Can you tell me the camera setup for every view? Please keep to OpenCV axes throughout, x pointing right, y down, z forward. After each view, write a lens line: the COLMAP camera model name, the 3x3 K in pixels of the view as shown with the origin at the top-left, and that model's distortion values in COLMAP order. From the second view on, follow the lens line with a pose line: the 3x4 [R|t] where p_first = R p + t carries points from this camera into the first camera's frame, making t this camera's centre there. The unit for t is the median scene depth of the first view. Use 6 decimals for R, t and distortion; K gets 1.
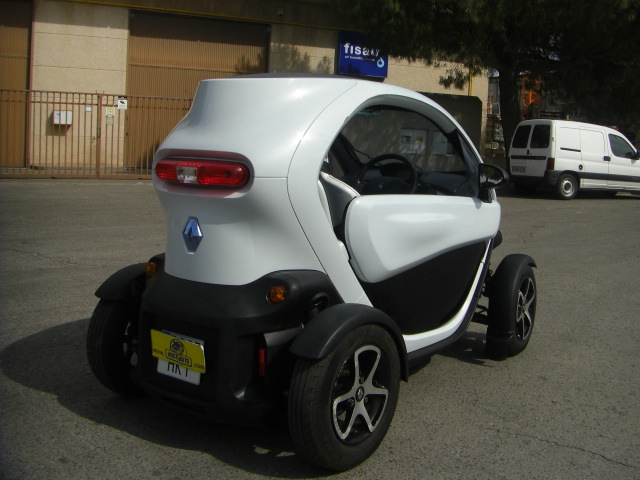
lens RADIAL K [[732.4, 0, 364.8], [0, 732.4, 188.7], [0, 0, 1]] dist [-0.161874, 0.048160]
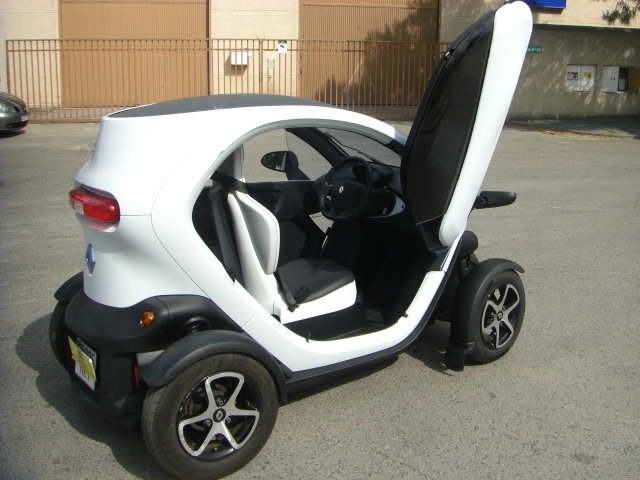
lens RADIAL K [[732.4, 0, 364.8], [0, 732.4, 188.7], [0, 0, 1]] dist [-0.161874, 0.048160]
pose [[0.957607, 0.025044, -0.286988, 0.391774], [0.006060, 0.994242, 0.106984, -0.129694], [0.288015, -0.104188, 0.951941, 0.064168]]
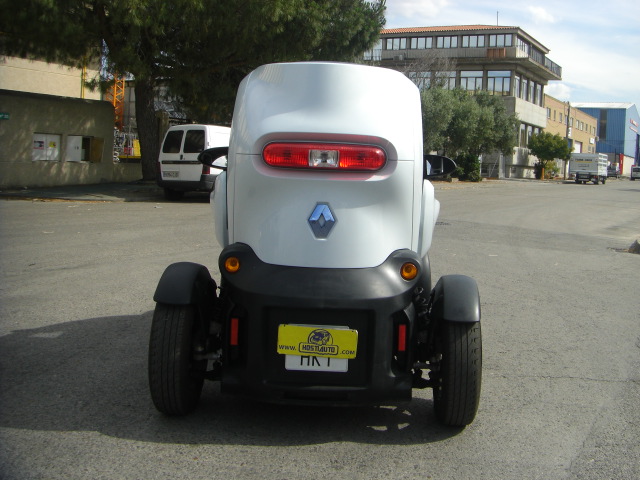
lens RADIAL K [[732.4, 0, 364.8], [0, 732.4, 188.7], [0, 0, 1]] dist [-0.161874, 0.048160]
pose [[0.828212, -0.024119, 0.559895, -0.598162], [0.031061, 0.999513, -0.002889, 0.020586], [-0.559553, 0.019784, 0.828558, 0.123091]]
